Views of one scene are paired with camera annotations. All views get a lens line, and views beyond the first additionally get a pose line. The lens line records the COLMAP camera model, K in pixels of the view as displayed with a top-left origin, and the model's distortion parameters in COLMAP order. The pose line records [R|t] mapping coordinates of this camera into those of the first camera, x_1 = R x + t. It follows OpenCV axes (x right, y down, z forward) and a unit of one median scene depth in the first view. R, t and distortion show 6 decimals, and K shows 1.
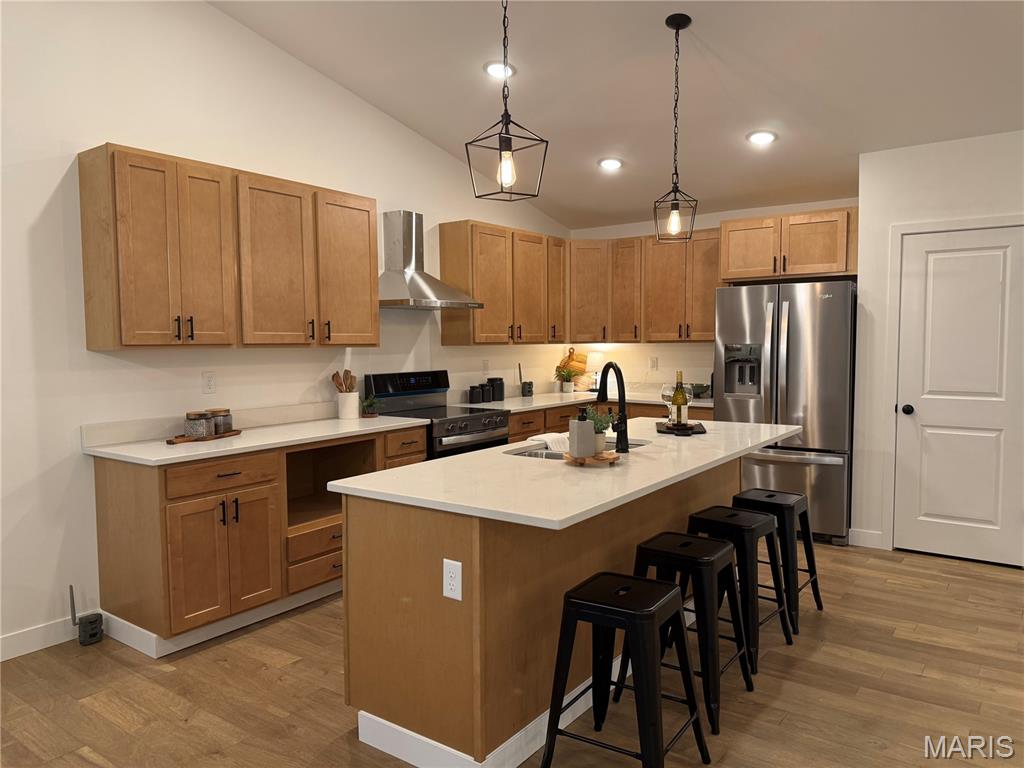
lens RADIAL K [[715.2, 0, 512.0], [0, 715.2, 384.0], [0, 0, 1]] dist [0.131413, -0.176993]
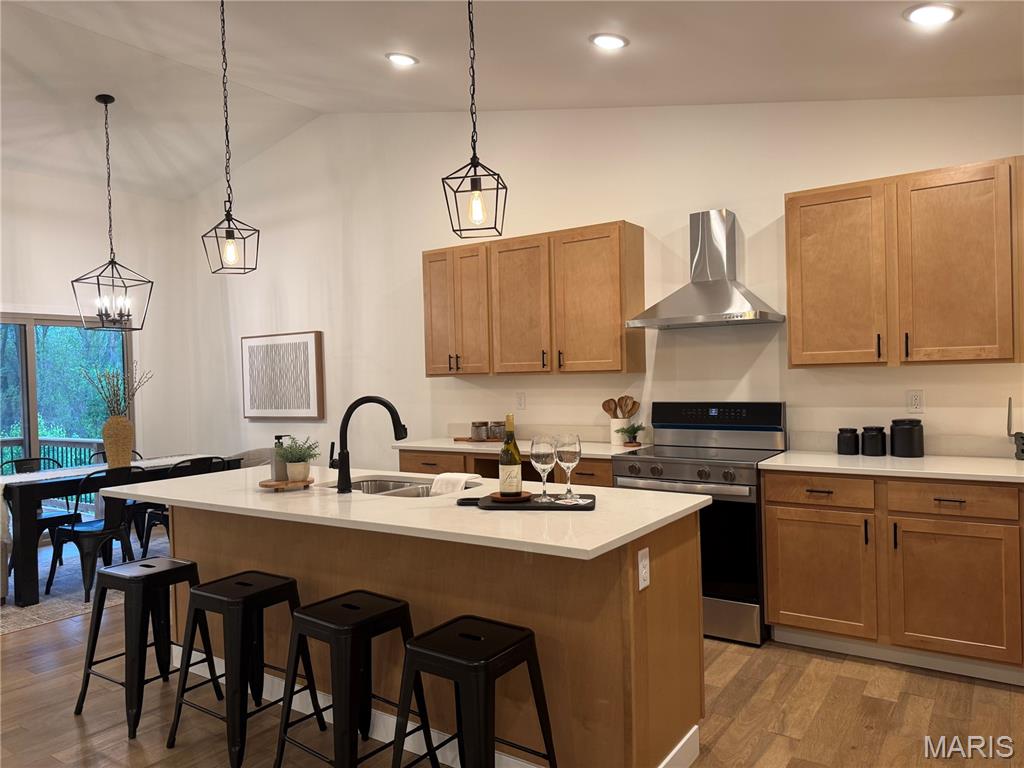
lens RADIAL K [[715.2, 0, 512.0], [0, 715.2, 384.0], [0, 0, 1]] dist [0.131413, -0.176993]
pose [[0.039636, 0.023006, -0.998949, 0.820304], [-0.033194, 0.999213, 0.021695, -0.057118], [0.998663, 0.032299, 0.040368, 0.877776]]
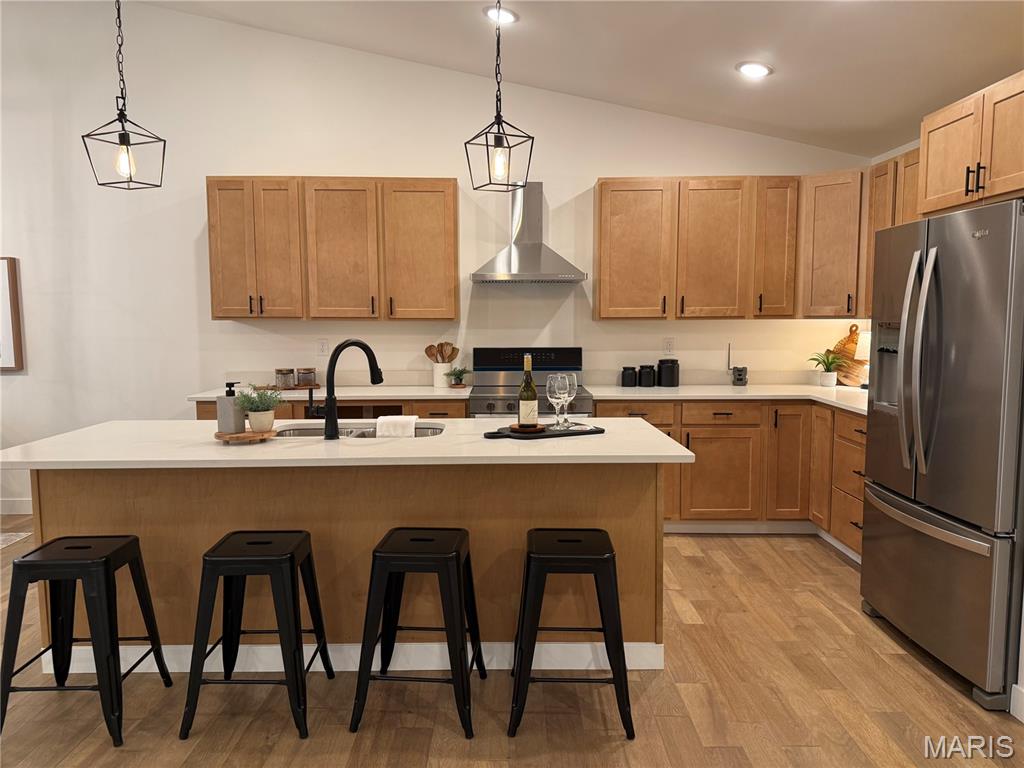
lens RADIAL K [[715.2, 0, 512.0], [0, 715.2, 384.0], [0, 0, 1]] dist [0.131413, -0.176993]
pose [[0.603500, 0.082268, -0.793108, 0.750010], [-0.050450, 0.996610, 0.064988, -0.035045], [0.795765, 0.000792, 0.605604, 0.468639]]
